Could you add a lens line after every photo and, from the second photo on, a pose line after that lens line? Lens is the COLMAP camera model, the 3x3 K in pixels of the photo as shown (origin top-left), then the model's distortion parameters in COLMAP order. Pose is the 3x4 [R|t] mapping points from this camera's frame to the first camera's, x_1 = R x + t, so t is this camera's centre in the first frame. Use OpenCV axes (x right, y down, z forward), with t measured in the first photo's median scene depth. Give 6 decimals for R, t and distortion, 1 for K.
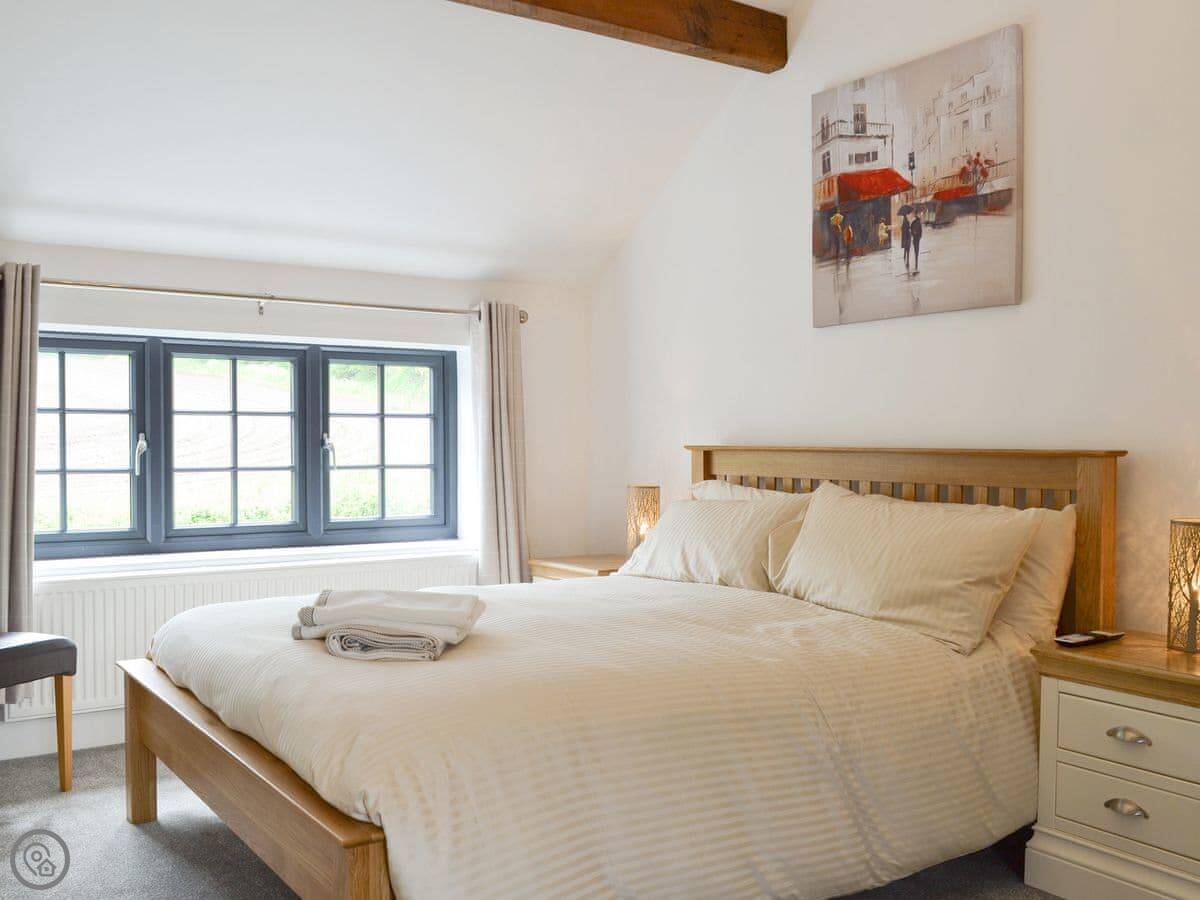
lens RADIAL K [[1104.6, 0, 573.1], [0, 1104.6, 464.1], [0, 0, 1]] dist [-0.057873, 0.002972]
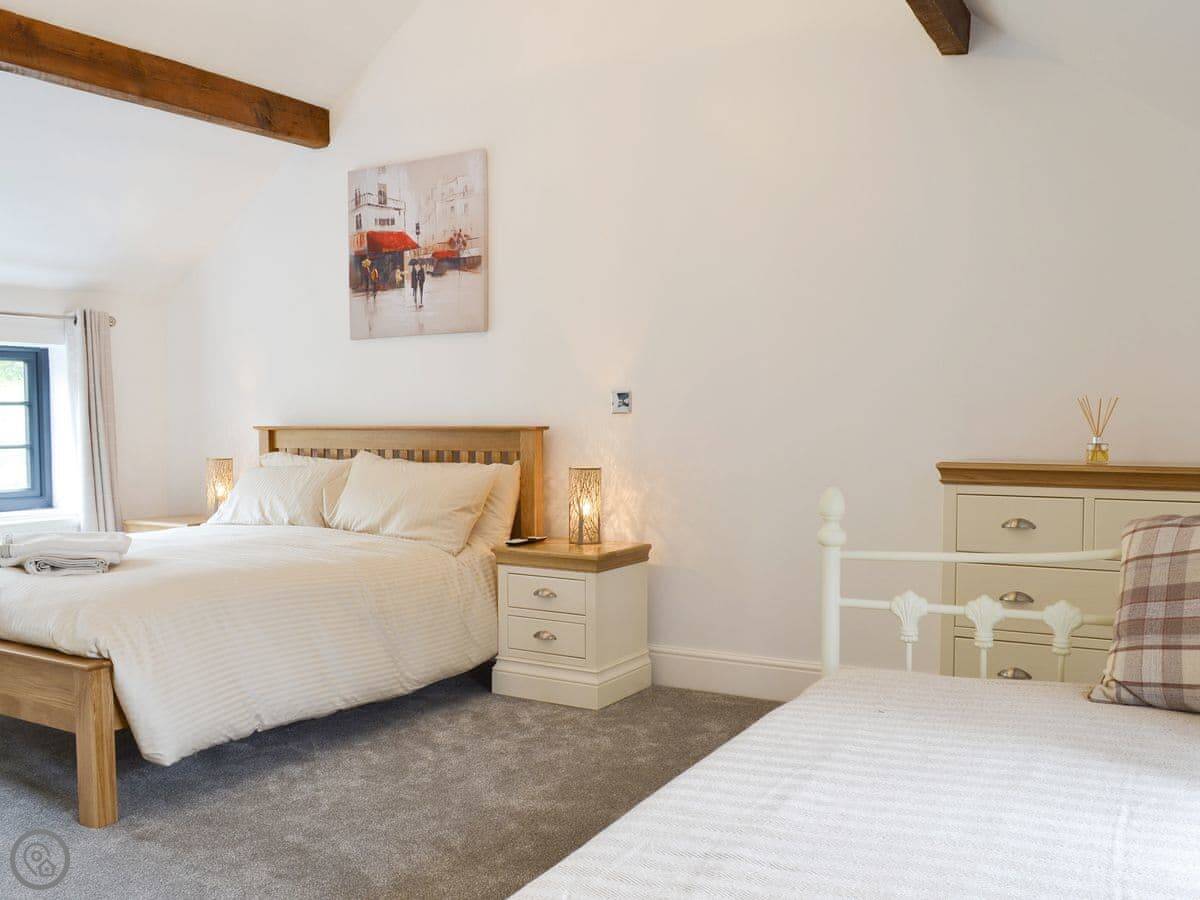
lens RADIAL K [[1104.6, 0, 573.1], [0, 1104.6, 464.1], [0, 0, 1]] dist [-0.057873, 0.002972]
pose [[0.911463, -0.023678, 0.410700, -0.110276], [0.016085, 0.999630, 0.021933, 0.006867], [-0.411067, -0.013385, 0.911507, -0.422255]]
